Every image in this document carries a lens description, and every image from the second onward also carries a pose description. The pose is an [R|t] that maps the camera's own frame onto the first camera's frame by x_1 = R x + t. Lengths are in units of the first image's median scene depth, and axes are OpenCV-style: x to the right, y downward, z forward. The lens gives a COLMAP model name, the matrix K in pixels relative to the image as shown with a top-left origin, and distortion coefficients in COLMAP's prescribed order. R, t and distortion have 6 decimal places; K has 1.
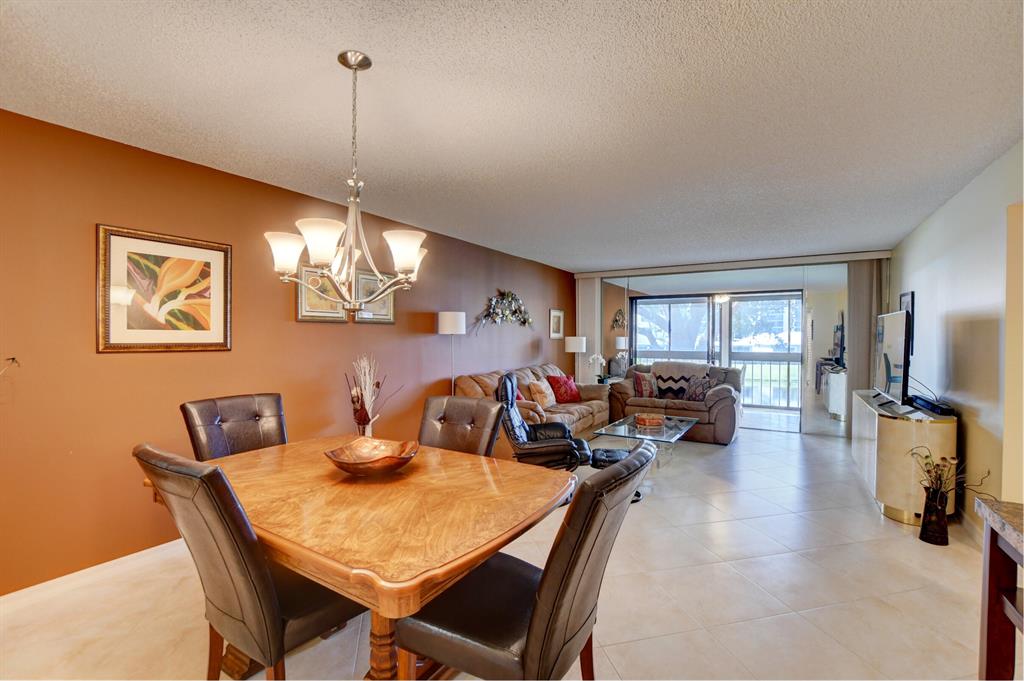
lens RADIAL K [[453.1, 0, 505.8], [0, 453.1, 341.2], [0, 0, 1]] dist [-0.029995, 0.004775]
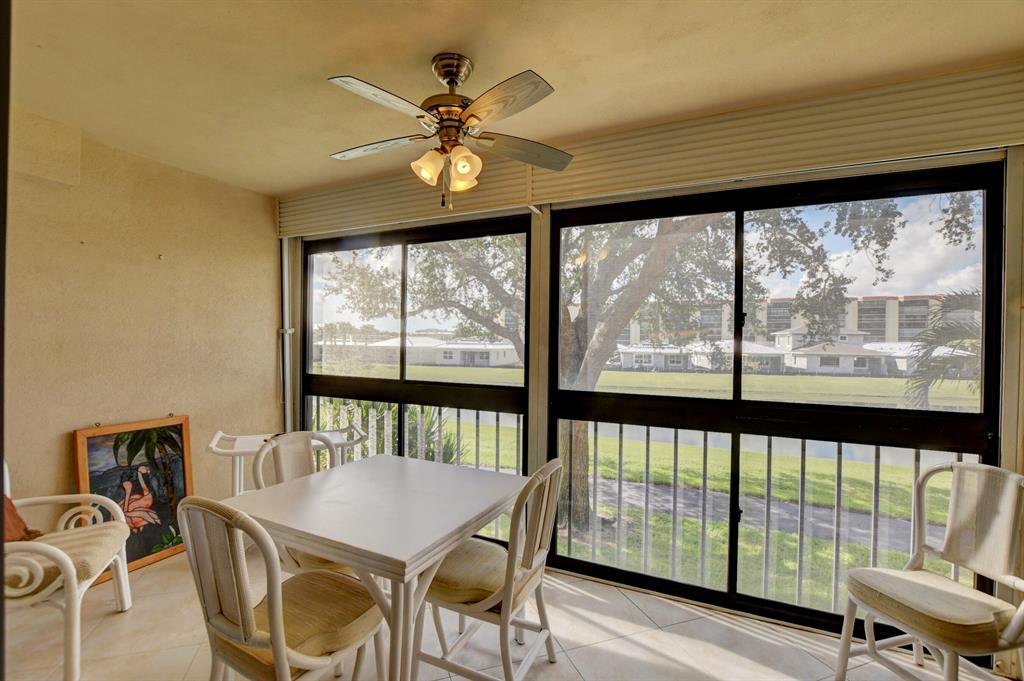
lens RADIAL K [[473.2, 0, 506.2], [0, 473.2, 345.4], [0, 0, 1]] dist [-0.005305, -0.000270]
pose [[0.990776, 0.011435, 0.135027, 0.659489], [-0.010909, 0.999930, -0.004632, -0.007813], [-0.135070, 0.003116, 0.990831, 1.067271]]
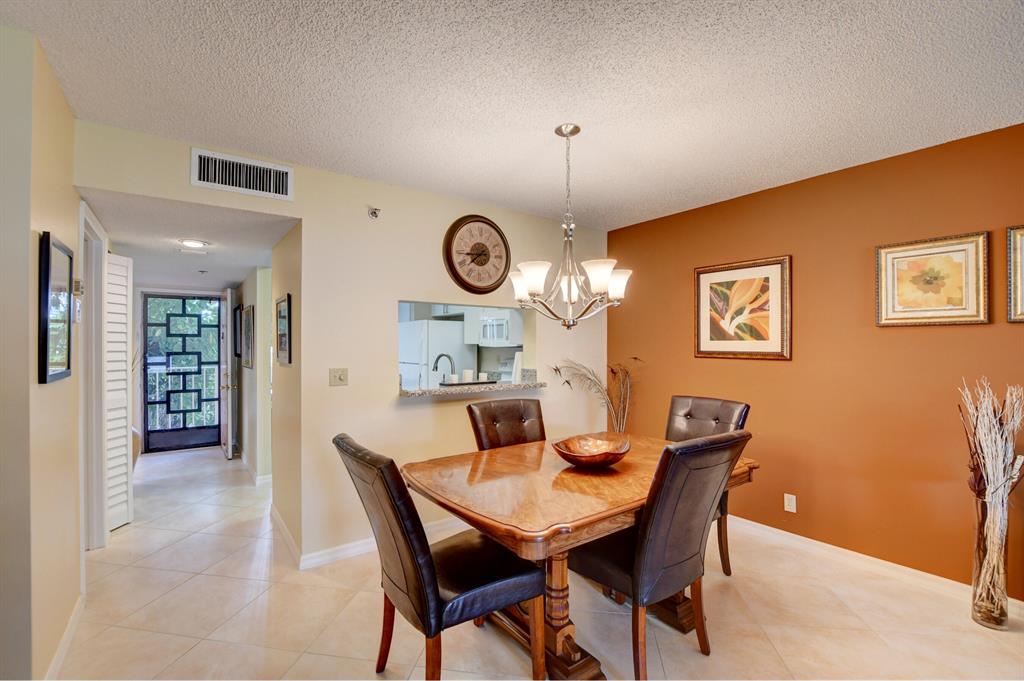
lens RADIAL K [[453.1, 0, 514.3], [0, 453.1, 345.5], [0, 0, 1]] dist [-0.029995, 0.004775]
pose [[-0.374041, -0.007040, -0.927385, 0.283533], [-0.016542, 0.999863, -0.000919, -0.000400], [0.927265, 0.014998, -0.374106, 0.423673]]
